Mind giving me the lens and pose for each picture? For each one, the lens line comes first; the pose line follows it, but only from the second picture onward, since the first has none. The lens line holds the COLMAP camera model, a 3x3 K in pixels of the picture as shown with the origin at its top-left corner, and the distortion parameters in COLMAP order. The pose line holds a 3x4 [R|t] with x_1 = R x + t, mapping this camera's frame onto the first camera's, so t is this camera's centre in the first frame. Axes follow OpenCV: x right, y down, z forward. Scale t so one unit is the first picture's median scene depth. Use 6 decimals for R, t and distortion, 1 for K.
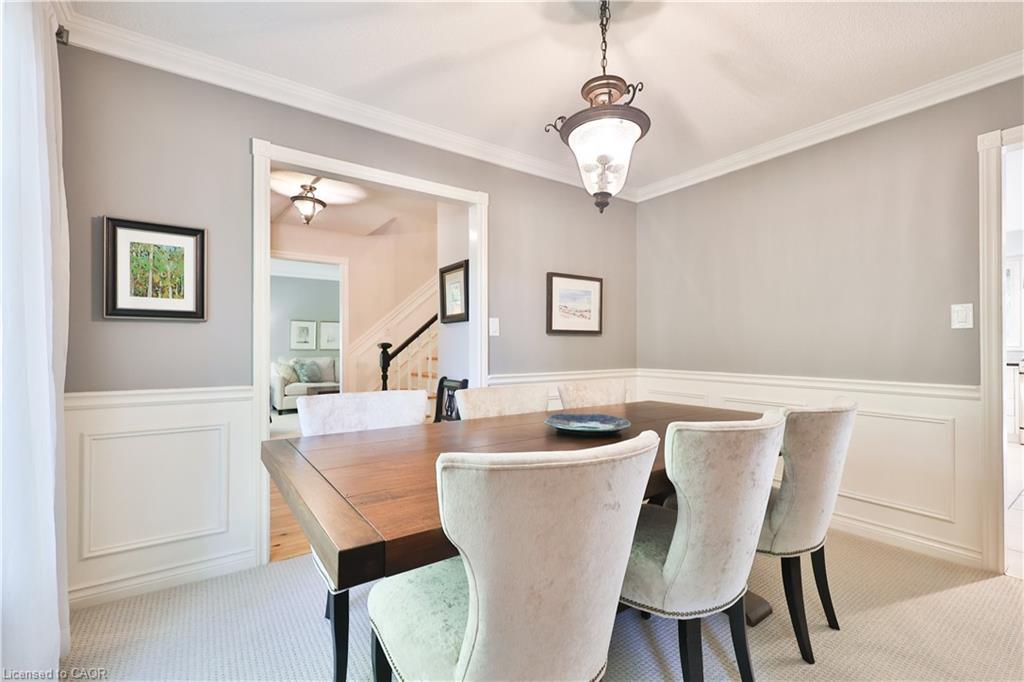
lens RADIAL K [[443.7, 0, 510.3], [0, 443.7, 347.2], [0, 0, 1]] dist [0.004698, 0.000490]
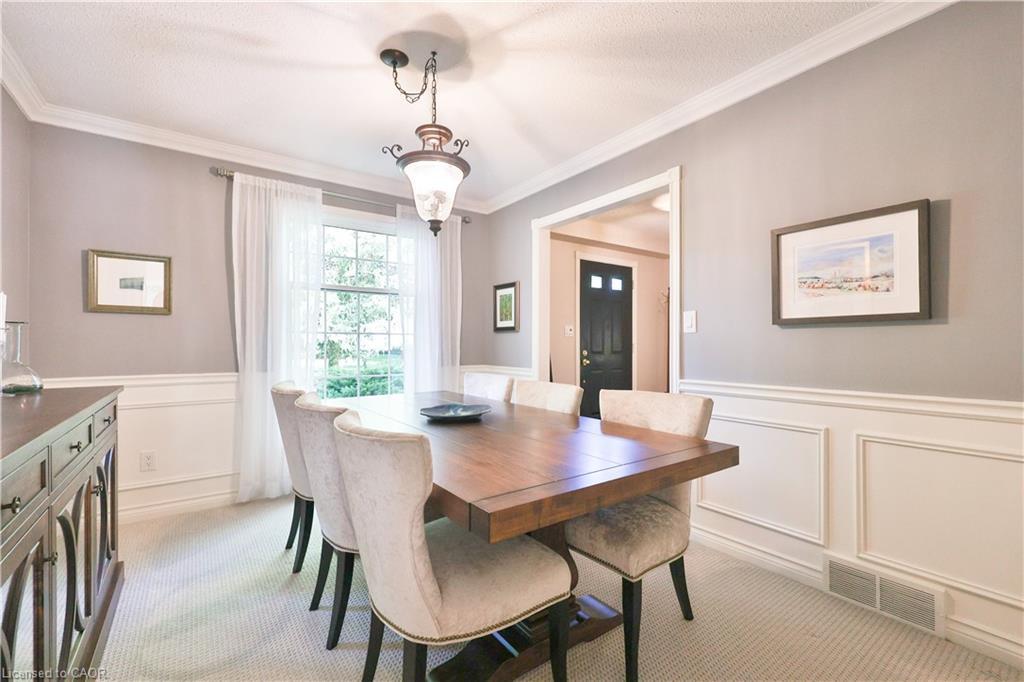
lens RADIAL K [[443.7, 0, 511.5], [0, 443.7, 341.1], [0, 0, 1]] dist [0.004698, 0.000490]
pose [[0.011602, -0.010996, -0.999872, 0.724670], [-0.000707, 0.999939, -0.011005, -0.000544], [0.999932, 0.000834, 0.011593, 0.611822]]
